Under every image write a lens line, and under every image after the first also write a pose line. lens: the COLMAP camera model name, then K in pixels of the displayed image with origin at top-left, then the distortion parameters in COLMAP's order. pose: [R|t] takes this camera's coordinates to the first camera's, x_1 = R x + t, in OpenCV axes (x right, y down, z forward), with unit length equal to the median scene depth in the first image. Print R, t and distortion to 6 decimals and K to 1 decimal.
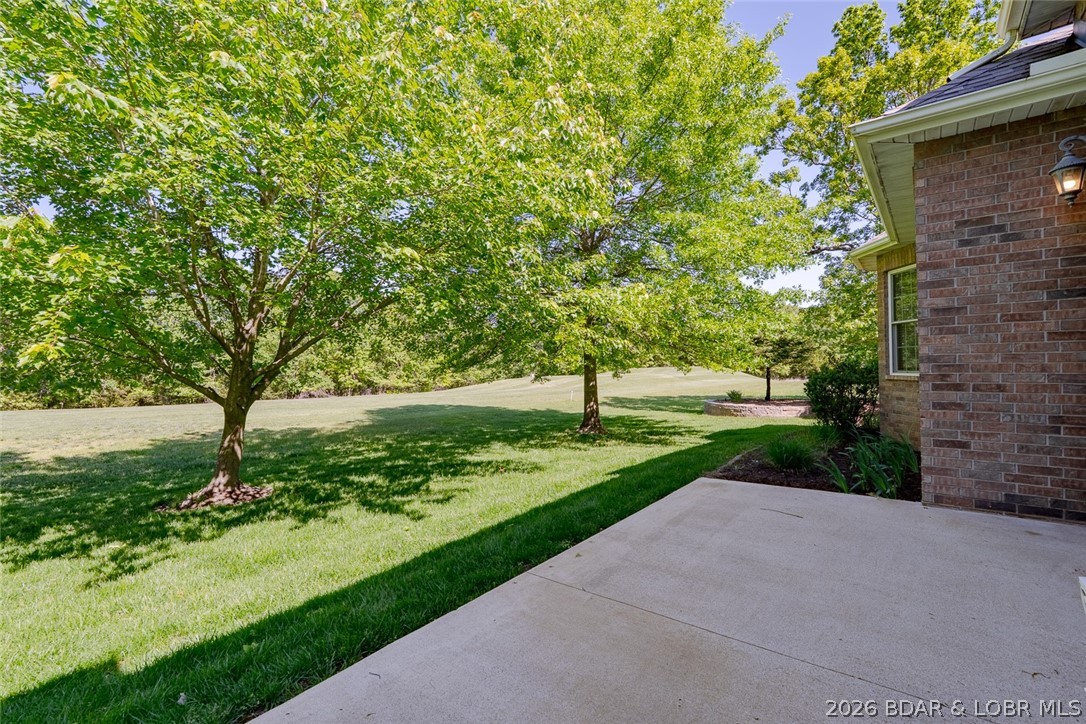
lens RADIAL K [[481.3, 0, 542.9], [0, 481.3, 363.4], [0, 0, 1]] dist [-0.001147, 0.000130]
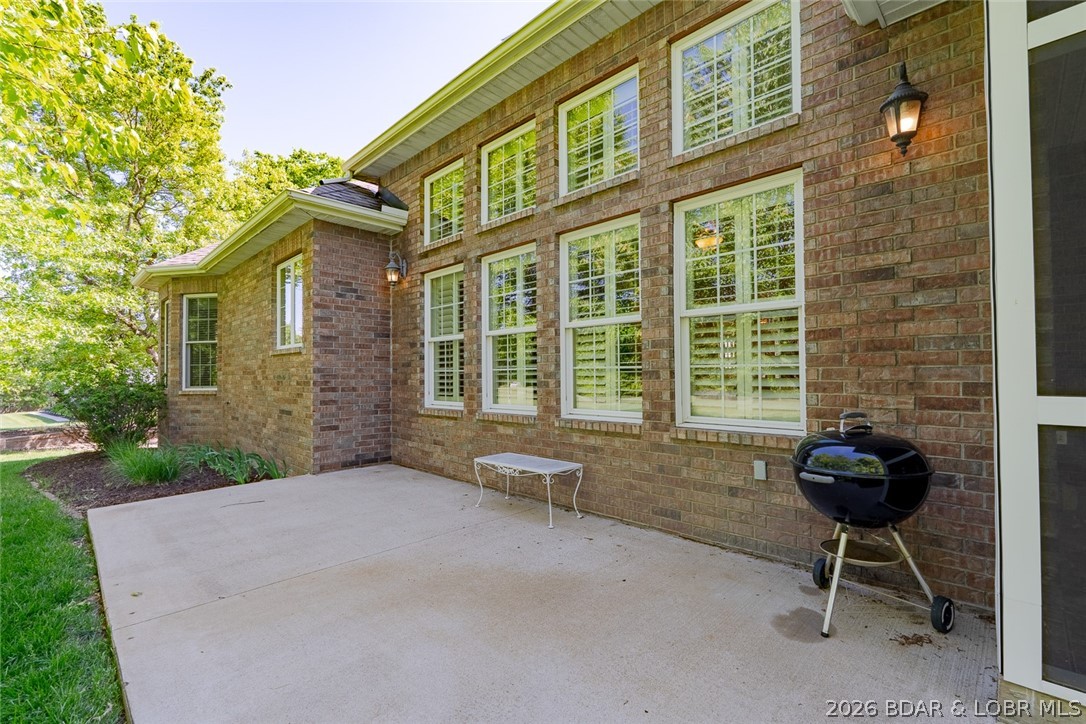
lens RADIAL K [[481.3, 0, 542.9], [0, 481.3, 363.4], [0, 0, 1]] dist [-0.001147, 0.000130]
pose [[0.104121, 0.047113, 0.993448, -0.576771], [0.007010, 0.998818, -0.048102, 0.045870], [-0.994540, 0.011972, 0.103668, 0.198526]]
